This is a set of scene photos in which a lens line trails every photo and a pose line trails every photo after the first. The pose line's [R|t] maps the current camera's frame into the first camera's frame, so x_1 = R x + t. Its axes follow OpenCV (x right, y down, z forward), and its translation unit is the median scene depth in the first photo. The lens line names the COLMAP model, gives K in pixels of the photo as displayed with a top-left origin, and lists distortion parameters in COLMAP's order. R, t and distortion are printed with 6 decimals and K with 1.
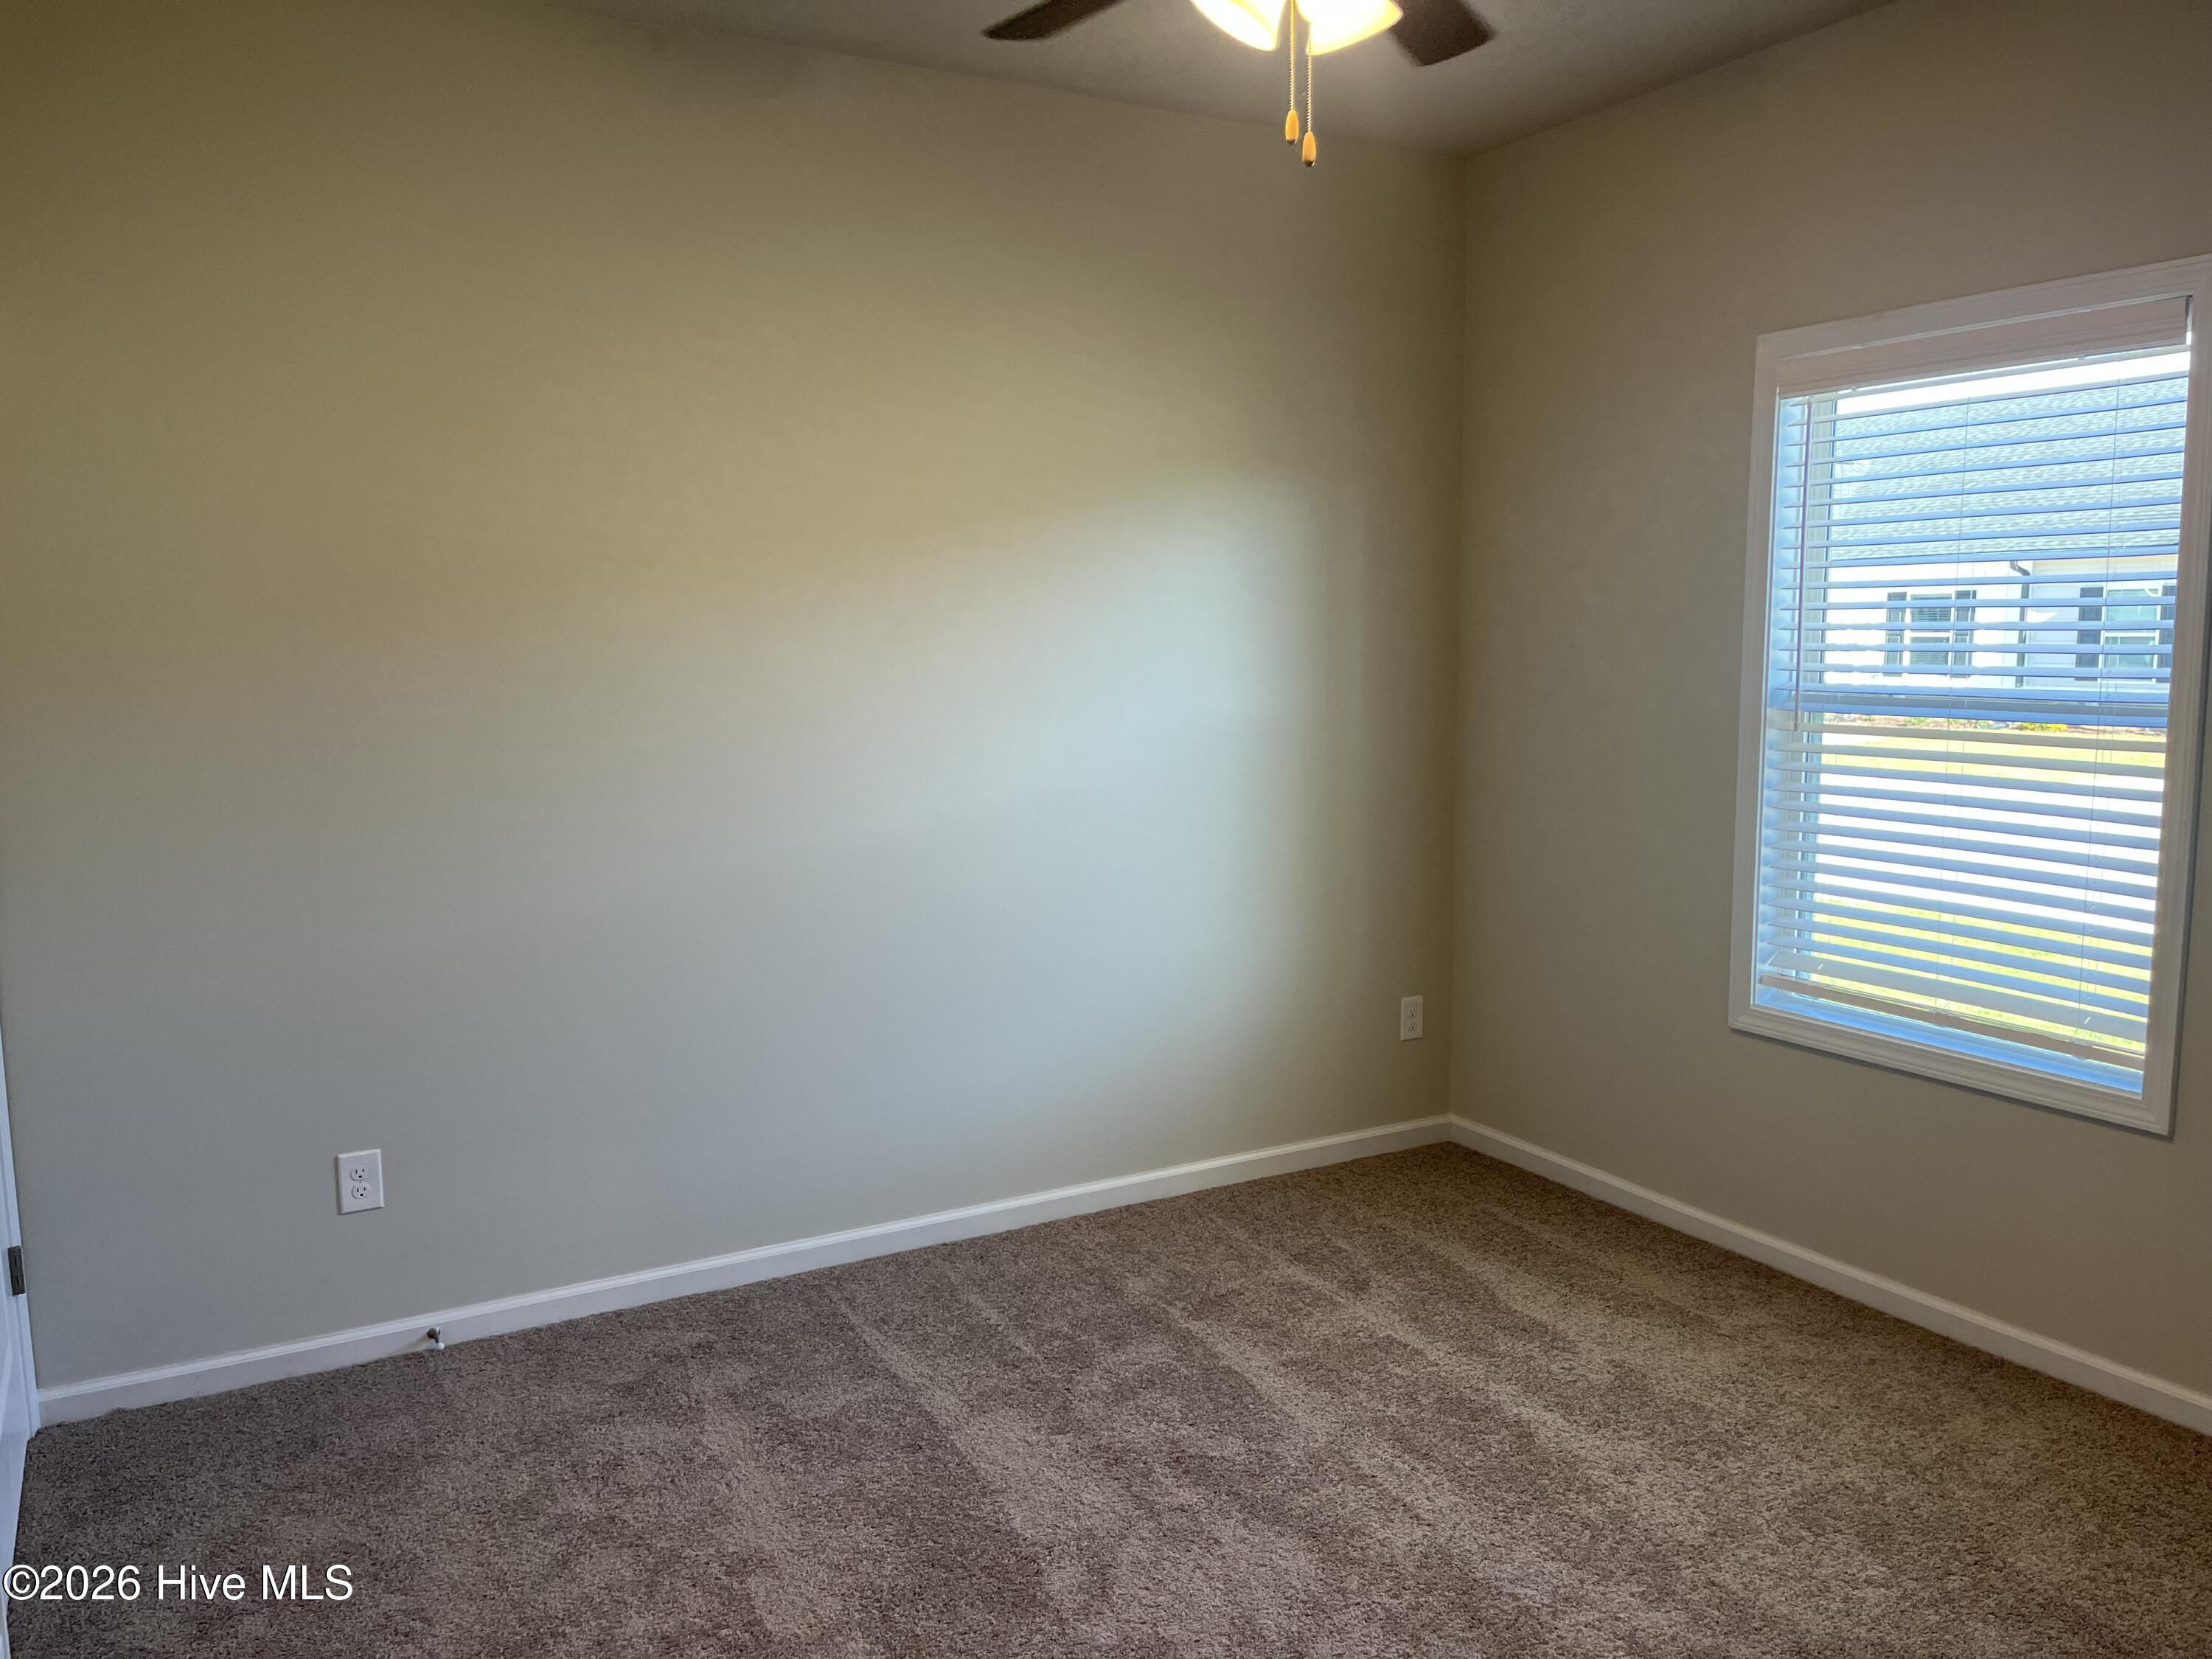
lens RADIAL K [[1669.6, 0, 1106.0], [0, 1669.6, 829.5], [0, 0, 1]] dist [-0.027774, 0.000759]
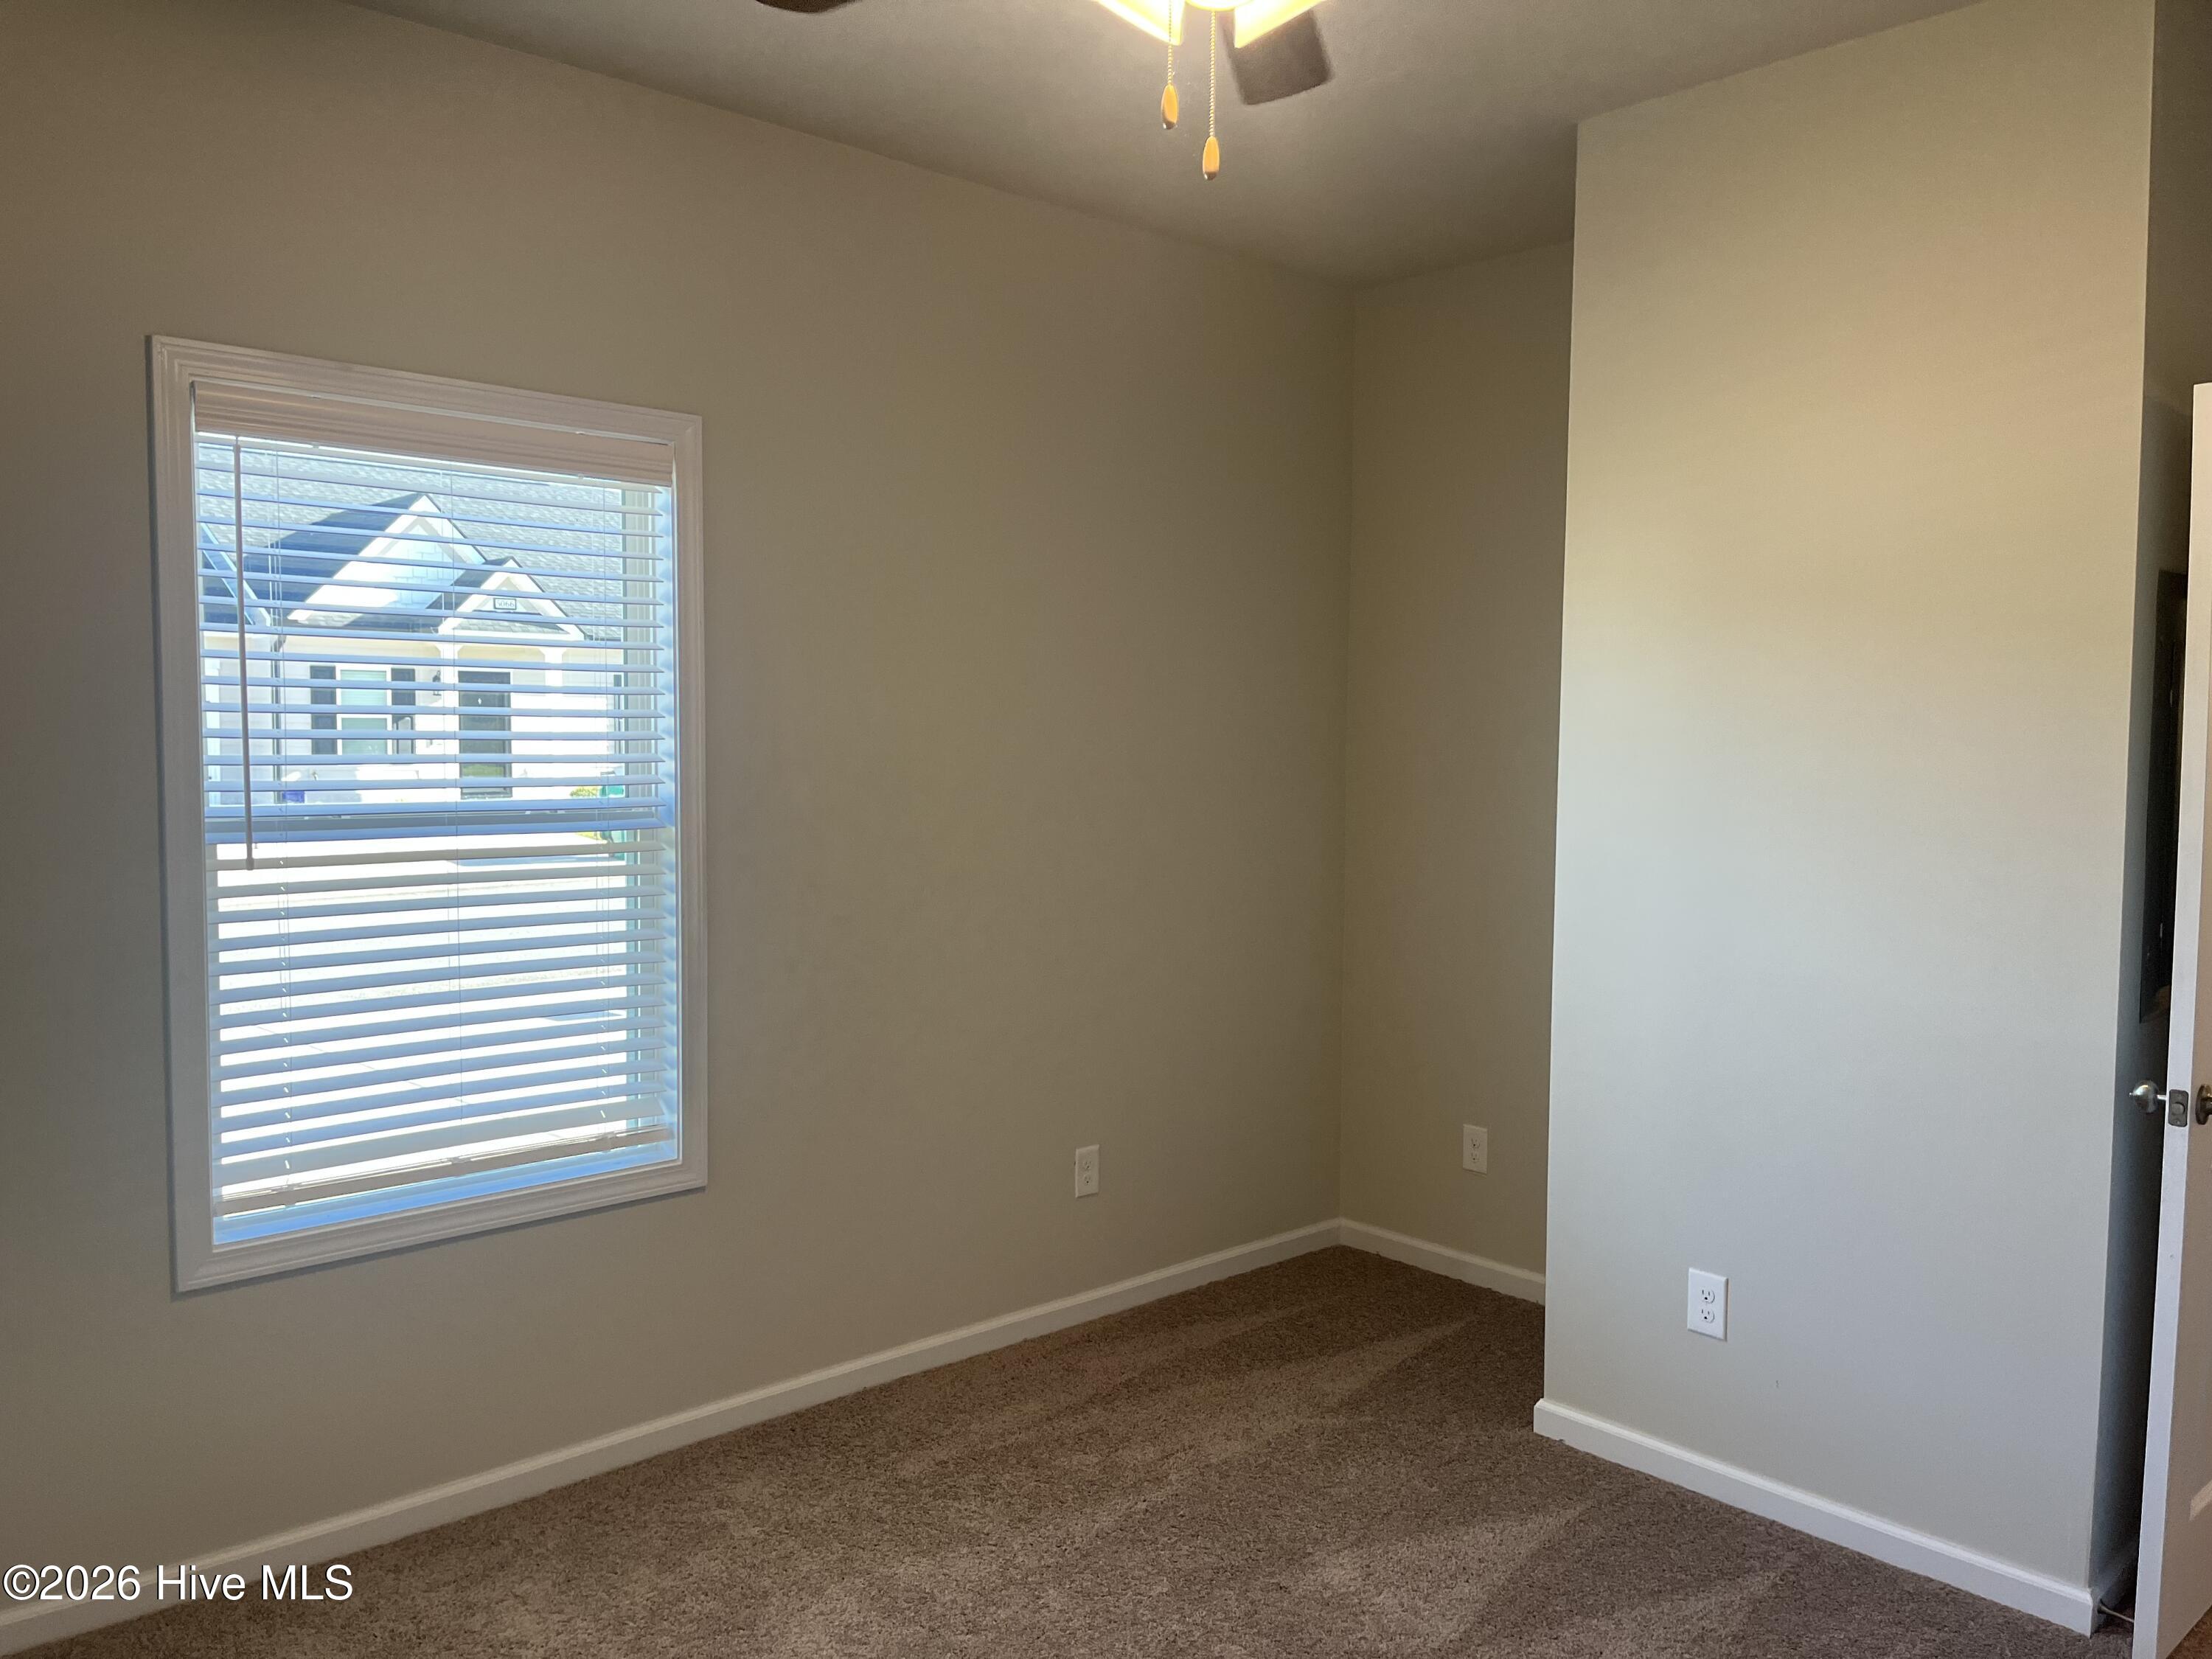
lens RADIAL K [[1688.0, 0, 1110.3], [0, 1688.0, 838.3], [0, 0, 1]] dist [0.092447, -0.120263]
pose [[-0.241658, -0.050790, 0.969031, -0.487640], [0.111855, 0.990514, 0.079811, -0.100698], [-0.963893, 0.127678, -0.233685, 0.876006]]
